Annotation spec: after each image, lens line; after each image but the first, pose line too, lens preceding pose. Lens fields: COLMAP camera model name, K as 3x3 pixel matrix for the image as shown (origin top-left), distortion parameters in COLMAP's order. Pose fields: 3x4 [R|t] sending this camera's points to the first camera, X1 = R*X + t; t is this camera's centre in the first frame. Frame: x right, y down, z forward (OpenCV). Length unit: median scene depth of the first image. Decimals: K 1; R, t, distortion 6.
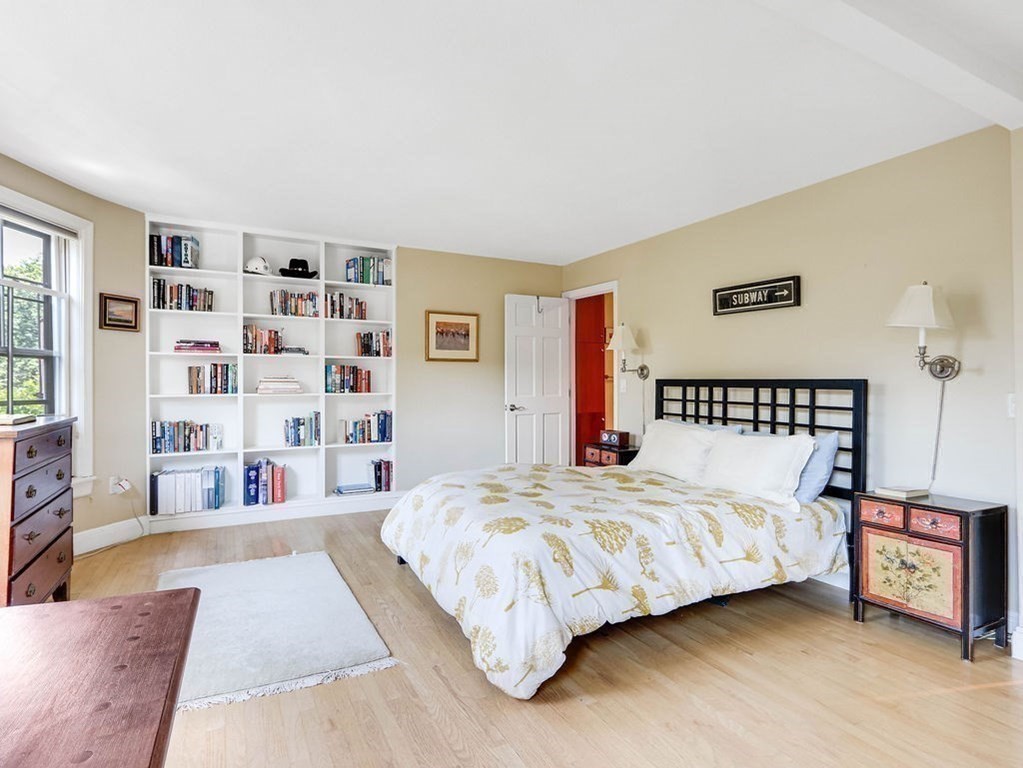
lens RADIAL K [[536.8, 0, 509.2], [0, 536.8, 386.0], [0, 0, 1]] dist [-0.000617, -0.000272]
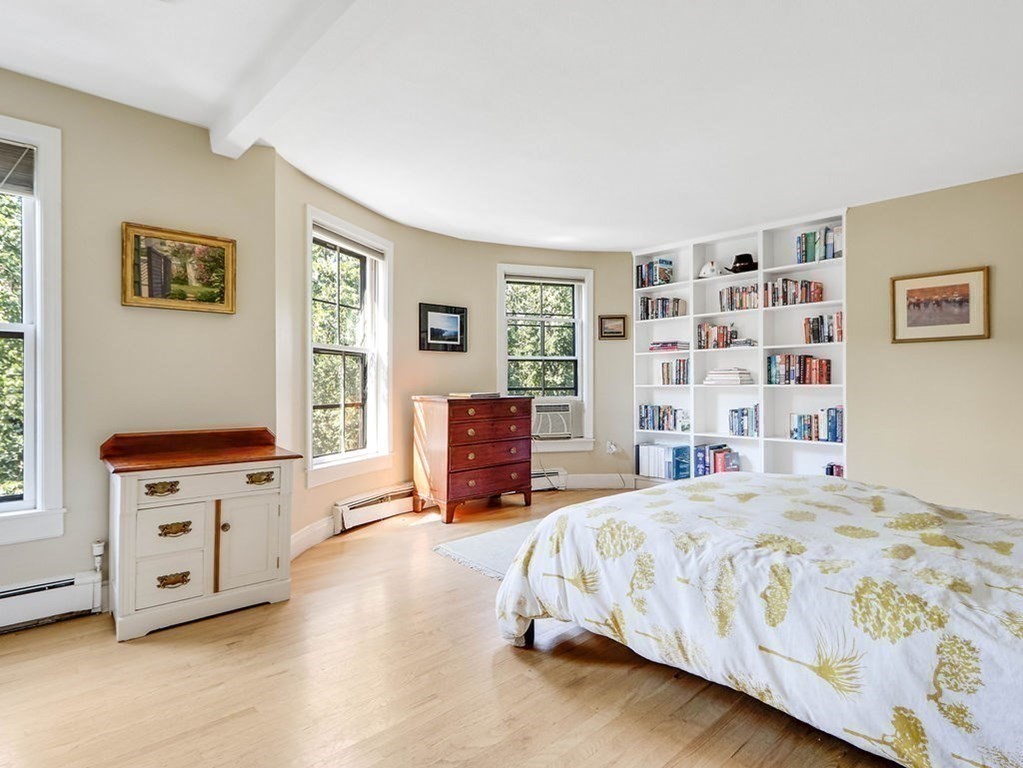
lens RADIAL K [[536.8, 0, 509.2], [0, 536.8, 386.0], [0, 0, 1]] dist [-0.000617, -0.000272]
pose [[0.276480, 0.004381, -0.961010, 0.474645], [0.001898, 0.999985, 0.005104, 0.010186], [0.961018, -0.003236, 0.276468, 0.283969]]
